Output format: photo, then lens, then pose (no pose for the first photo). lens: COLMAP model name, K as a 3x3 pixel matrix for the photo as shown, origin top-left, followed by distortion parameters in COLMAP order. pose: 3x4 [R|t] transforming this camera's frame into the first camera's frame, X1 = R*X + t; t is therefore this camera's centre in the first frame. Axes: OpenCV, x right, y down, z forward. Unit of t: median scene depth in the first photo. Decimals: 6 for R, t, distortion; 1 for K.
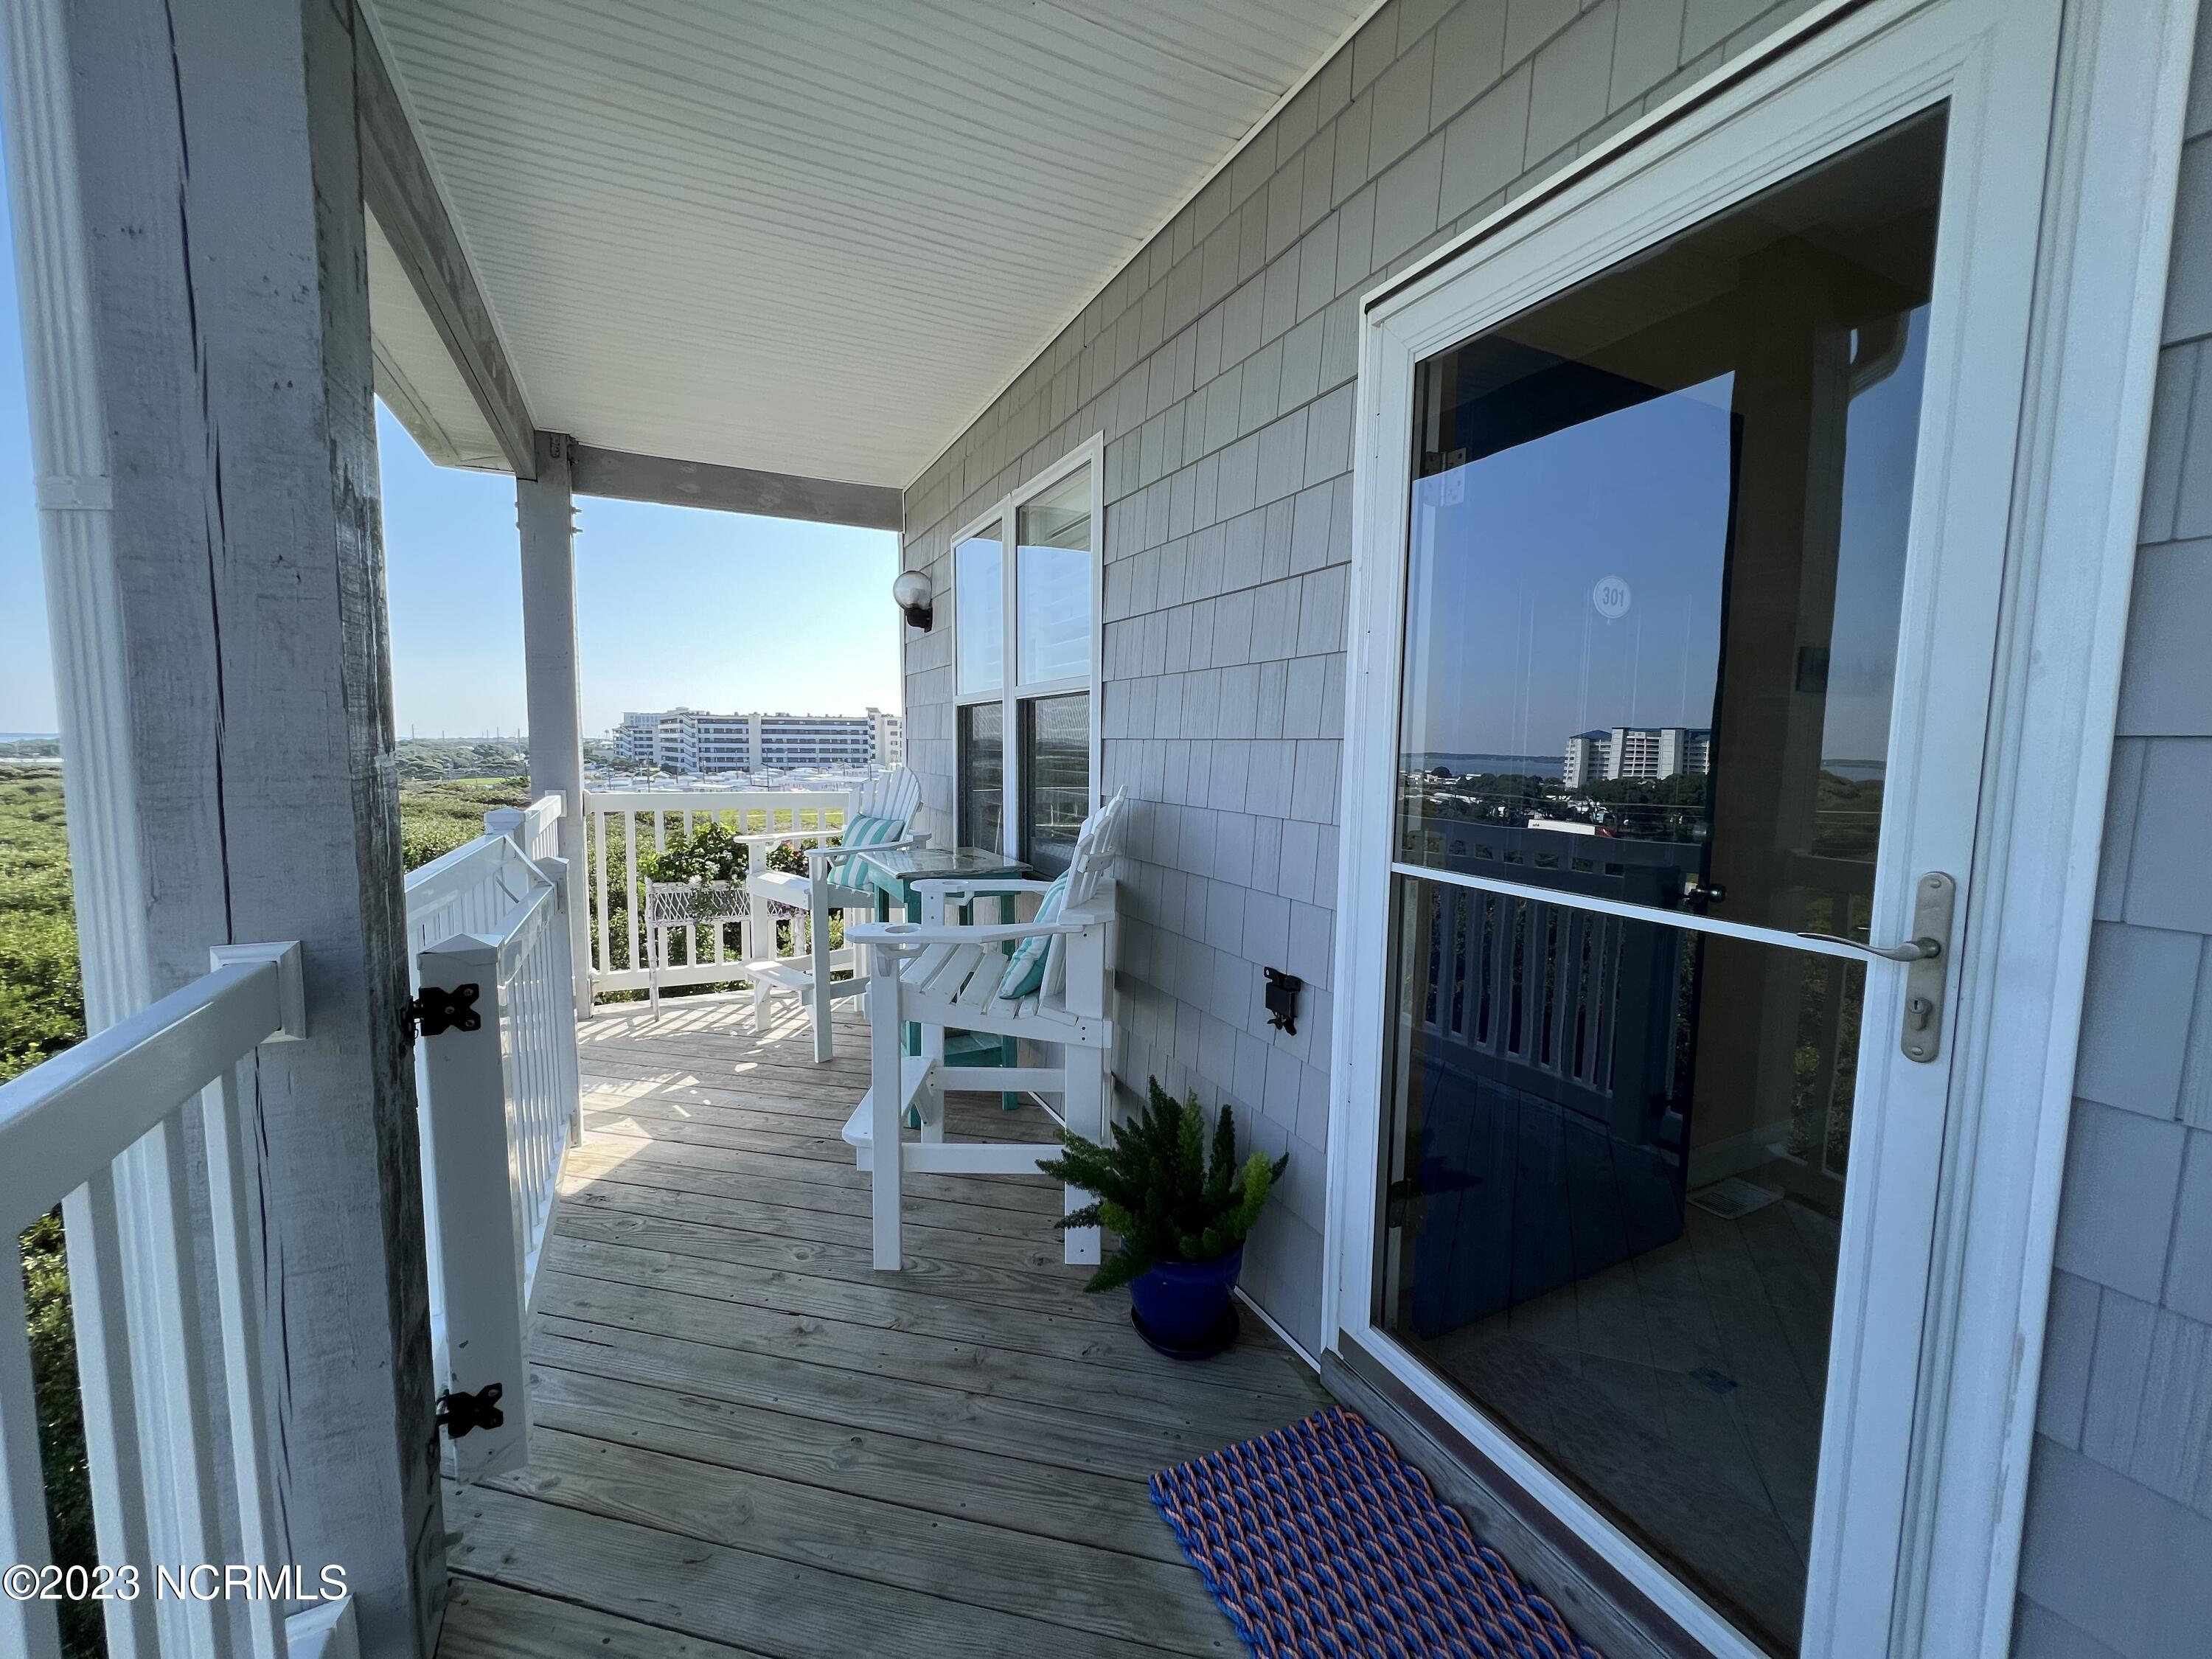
lens RADIAL K [[892.5, 0, 1105.9], [0, 892.5, 831.4], [0, 0, 1]] dist [-0.002750, 0.000347]
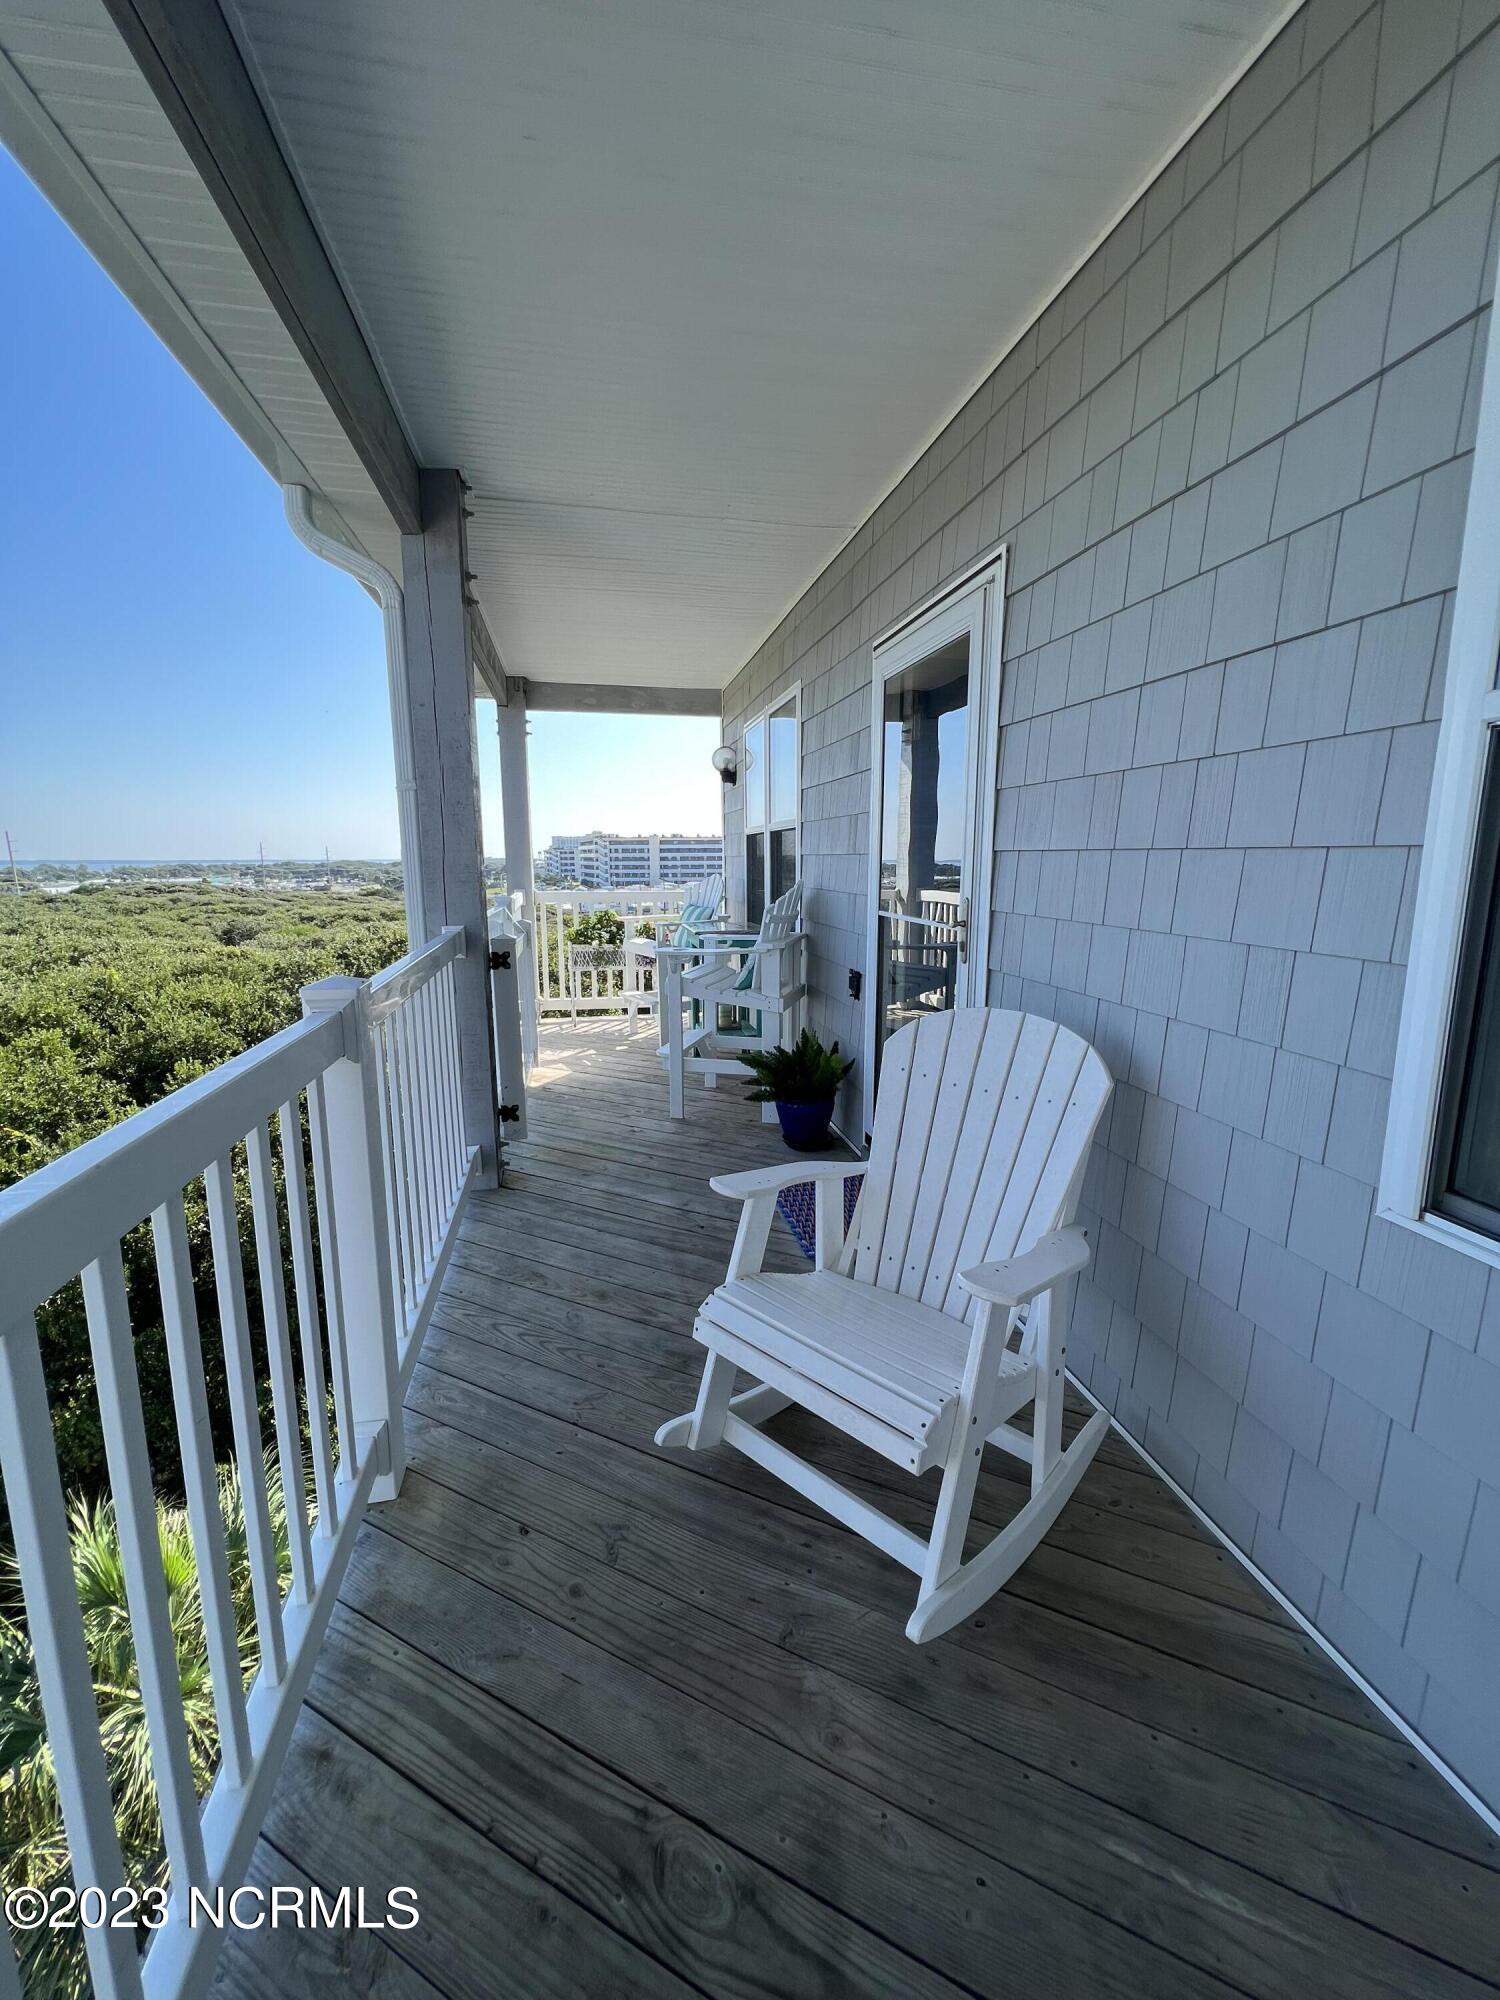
lens RADIAL K [[806.9, 0, 764.9], [0, 806.9, 1000.8], [0, 0, 1]] dist [-0.002750, 0.000347]
pose [[0.971331, 0.027824, -0.236097, 0.201631], [-0.009655, 0.996925, 0.077766, 0.040285], [0.237535, -0.073257, 0.968613, -0.385072]]
